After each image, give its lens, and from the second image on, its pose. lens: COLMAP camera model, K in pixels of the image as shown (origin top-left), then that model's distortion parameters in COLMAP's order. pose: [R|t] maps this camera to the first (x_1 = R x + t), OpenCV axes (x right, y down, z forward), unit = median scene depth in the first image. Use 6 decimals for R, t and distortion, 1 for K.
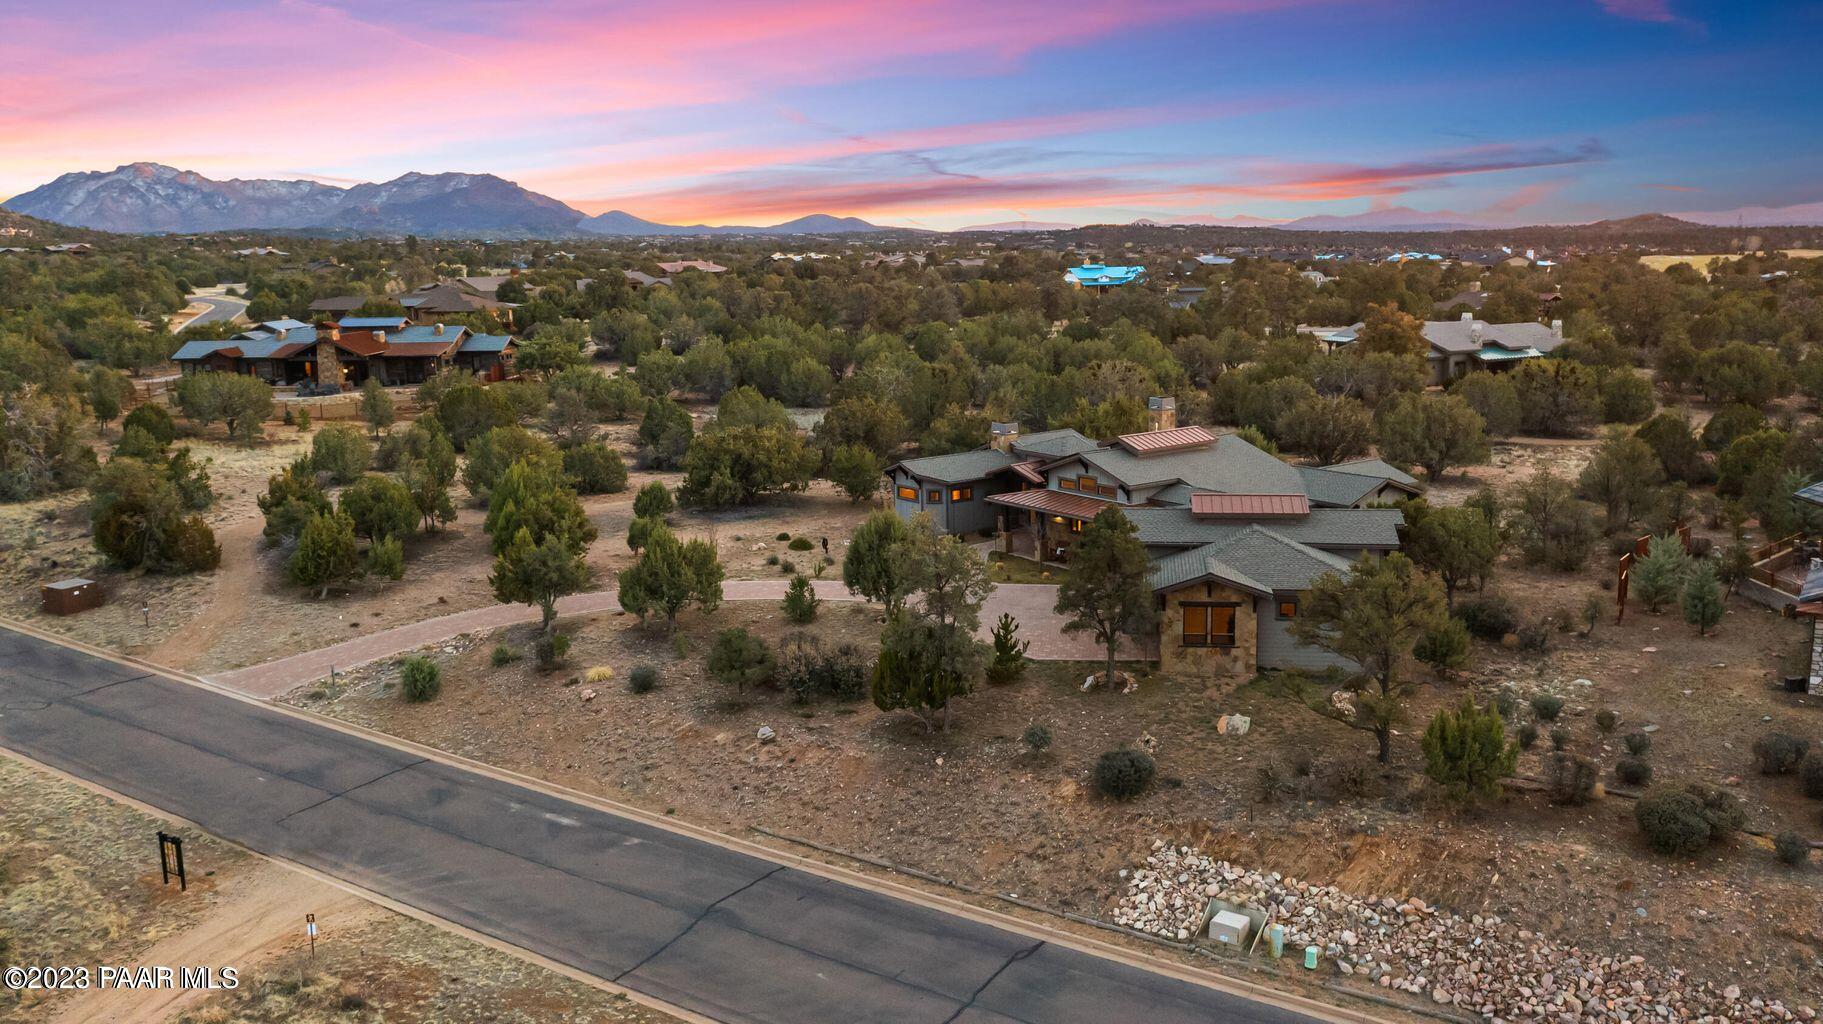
lens RADIAL K [[1759.1, 0, 911.5], [0, 1759.1, 512.0], [0, 0, 1]] dist [-0.018343, -0.010833]
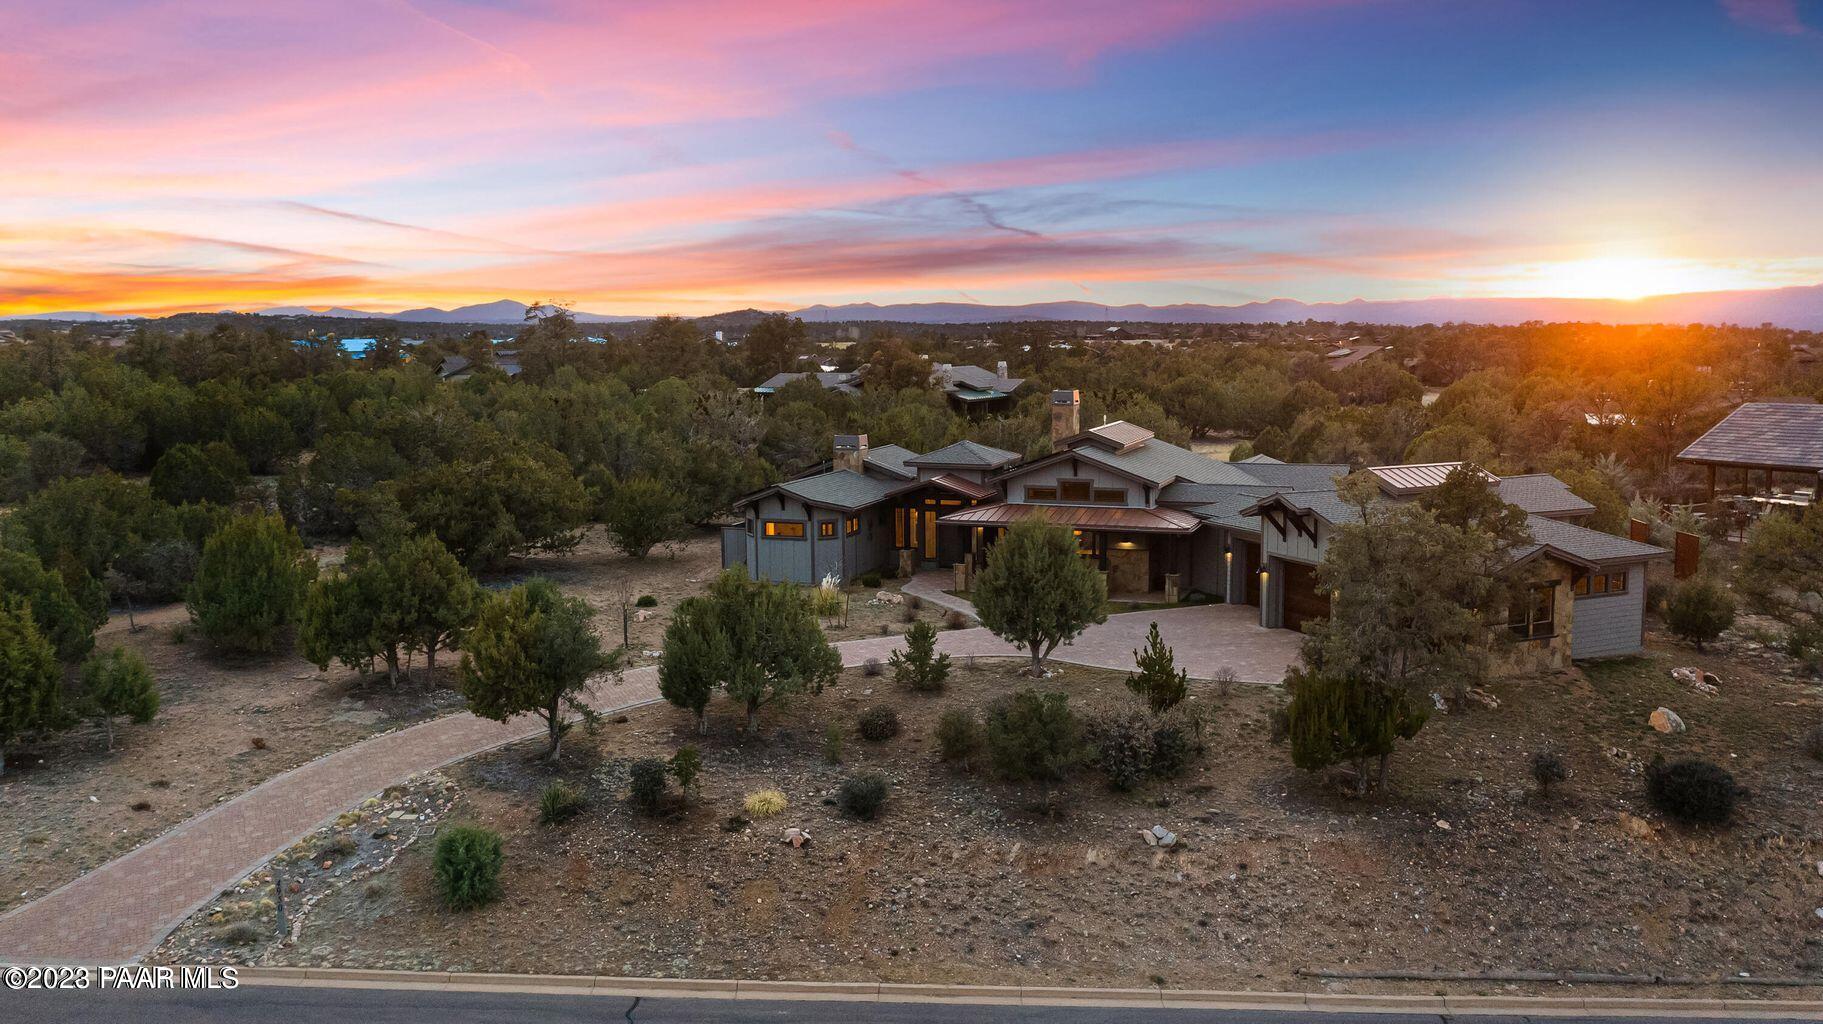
lens RADIAL K [[1759.1, 0, 911.5], [0, 1759.1, 512.0], [0, 0, 1]] dist [-0.018343, -0.010833]
pose [[0.805959, -0.052379, 0.589650, -0.418137], [0.098556, 0.994049, -0.046408, 0.022990], [-0.583710, 0.095517, 0.806325, 0.416376]]
